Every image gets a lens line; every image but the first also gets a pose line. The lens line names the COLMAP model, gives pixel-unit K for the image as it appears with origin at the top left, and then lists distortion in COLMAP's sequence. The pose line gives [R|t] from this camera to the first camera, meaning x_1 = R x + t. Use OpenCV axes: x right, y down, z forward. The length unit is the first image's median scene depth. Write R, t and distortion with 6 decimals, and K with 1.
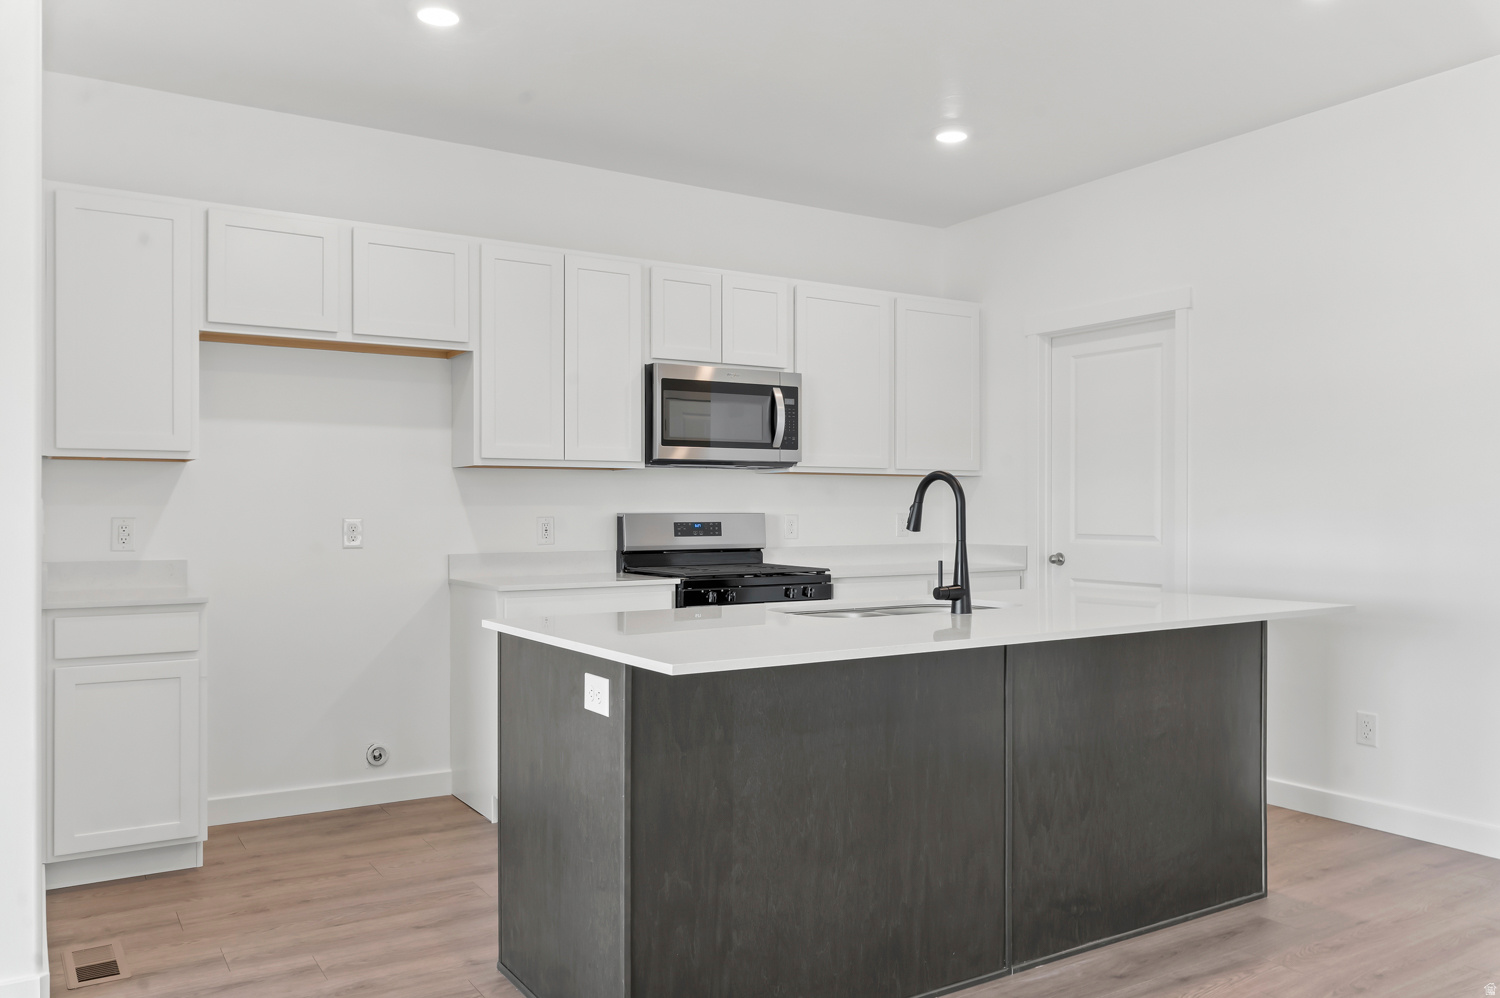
lens RADIAL K [[1137.3, 0, 758.4], [0, 1137.3, 509.1], [0, 0, 1]] dist [0.001223, -0.002543]
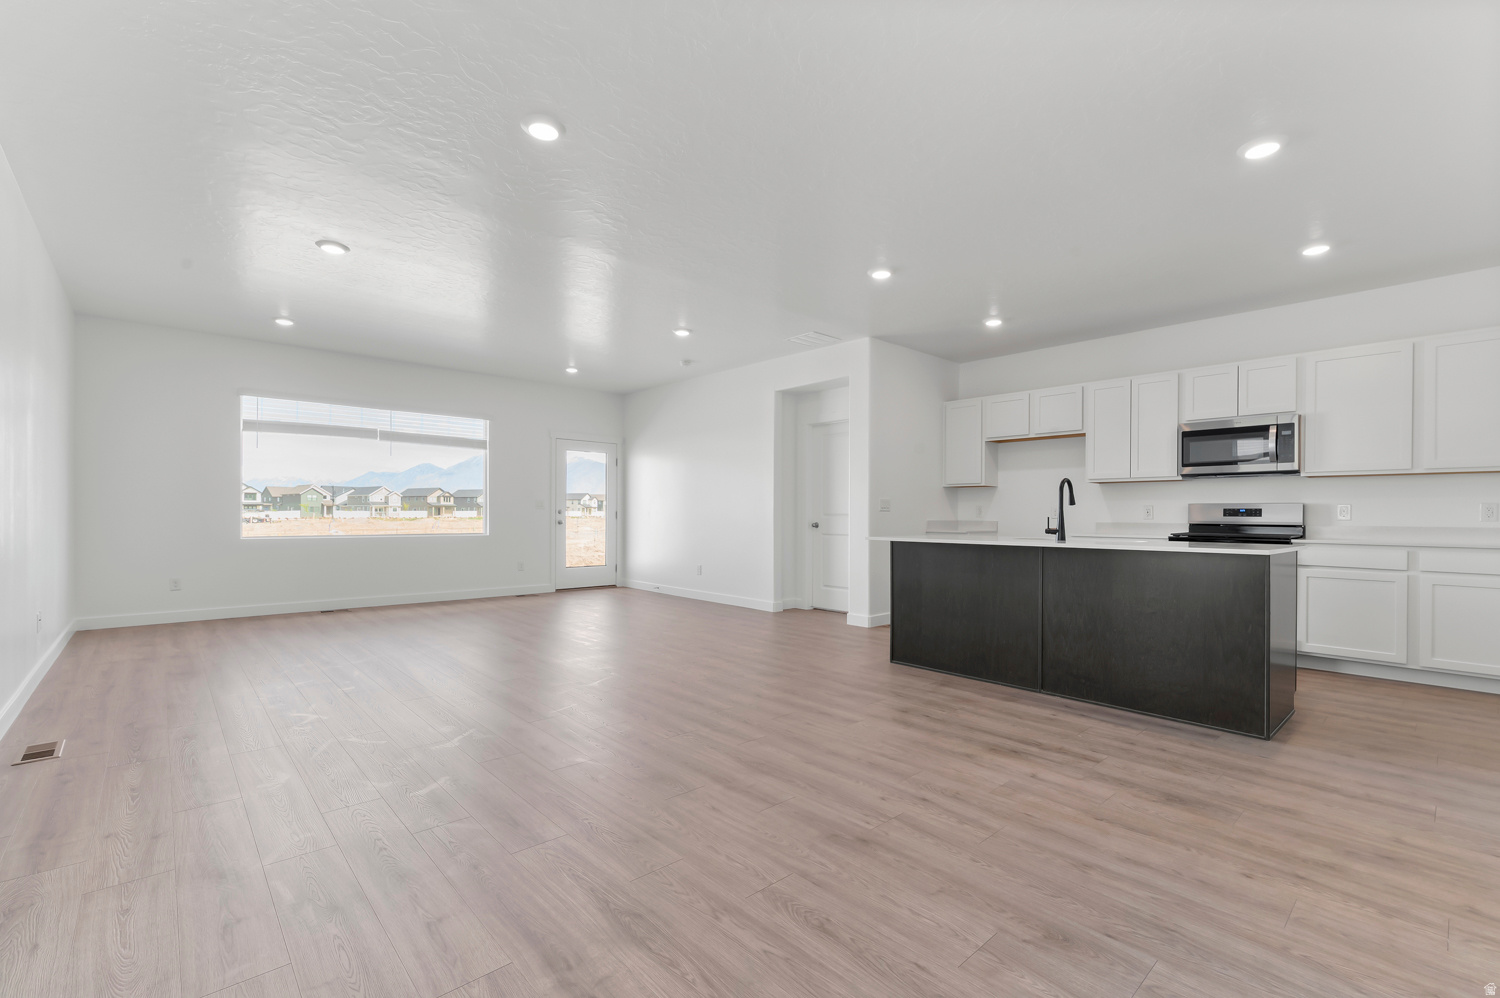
lens RADIAL K [[657.6, 0, 769.6], [0, 657.6, 517.4], [0, 0, 1]] dist [0.000920, 0.000214]
pose [[0.187313, 0.006414, -0.982279, 0.872909], [-0.006307, 0.999966, 0.005326, 0.026848], [0.982280, 0.005197, 0.187347, 0.120297]]
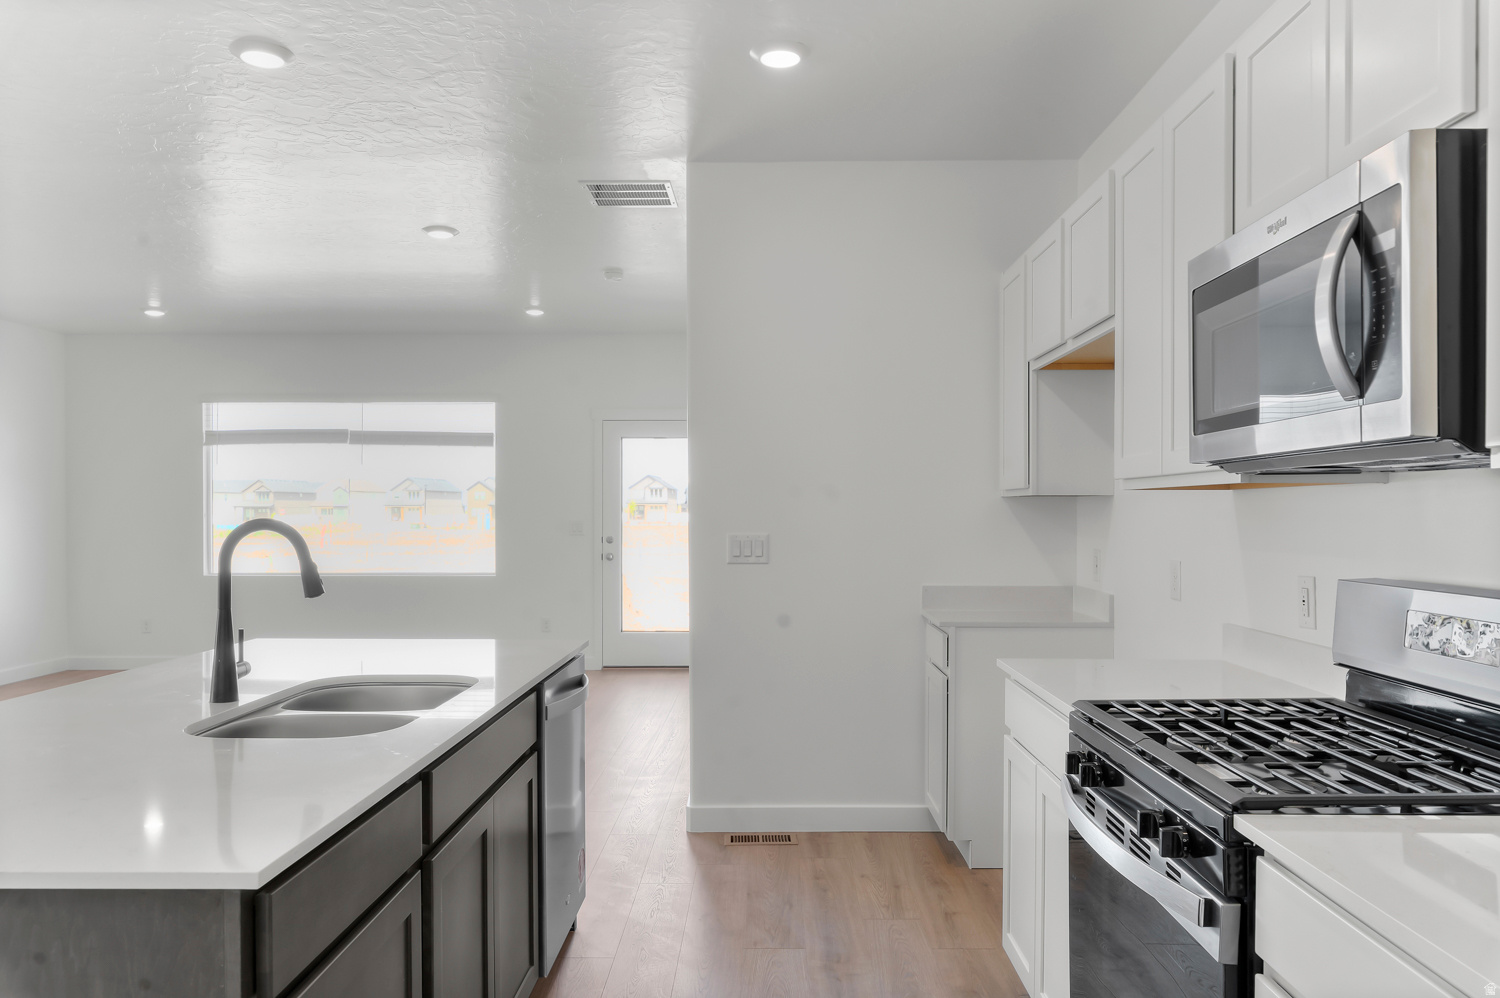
lens RADIAL K [[1089.5, 0, 755.5], [0, 1089.5, 517.5], [0, 0, 1]] dist [0.022509, 0.000421]
pose [[-0.547687, 0.007335, -0.836651, 0.393420], [0.002034, 0.999970, 0.007436, -0.025542], [0.836681, 0.002371, -0.547686, 1.102906]]
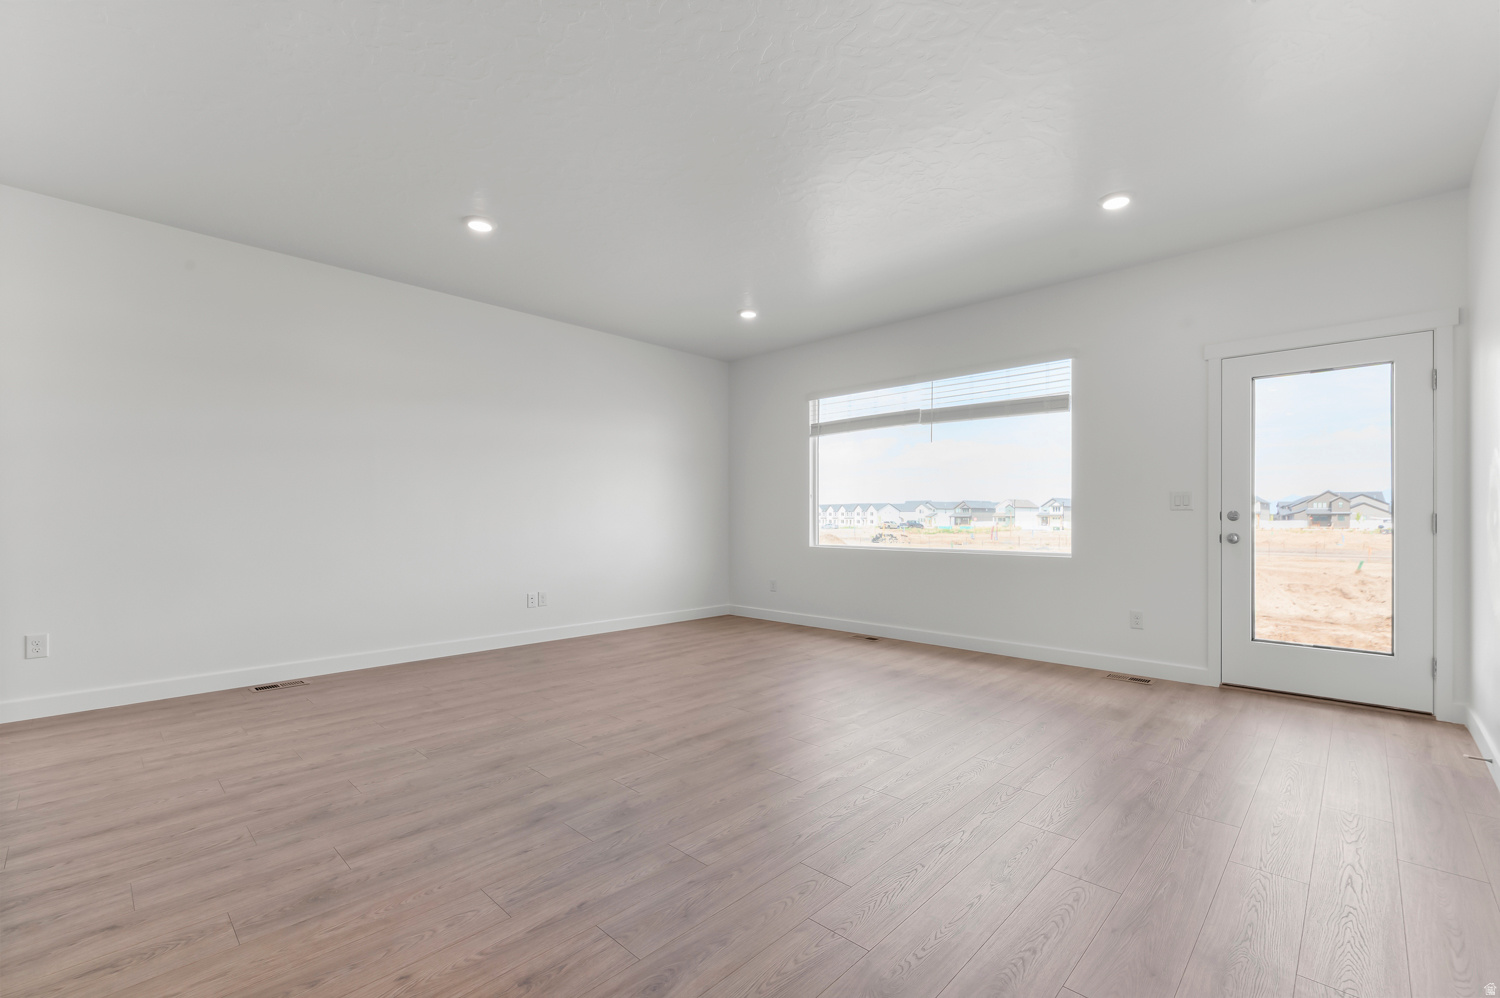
lens RADIAL K [[639.1, 0, 755.1], [0, 639.1, 519.0], [0, 0, 1]] dist [-0.003134, -0.000253]
pose [[-0.969999, -0.001785, -0.243102, -0.224365], [-0.001870, 0.999998, 0.000119, 0.030009], [0.243101, 0.000570, -0.970001, 0.528455]]
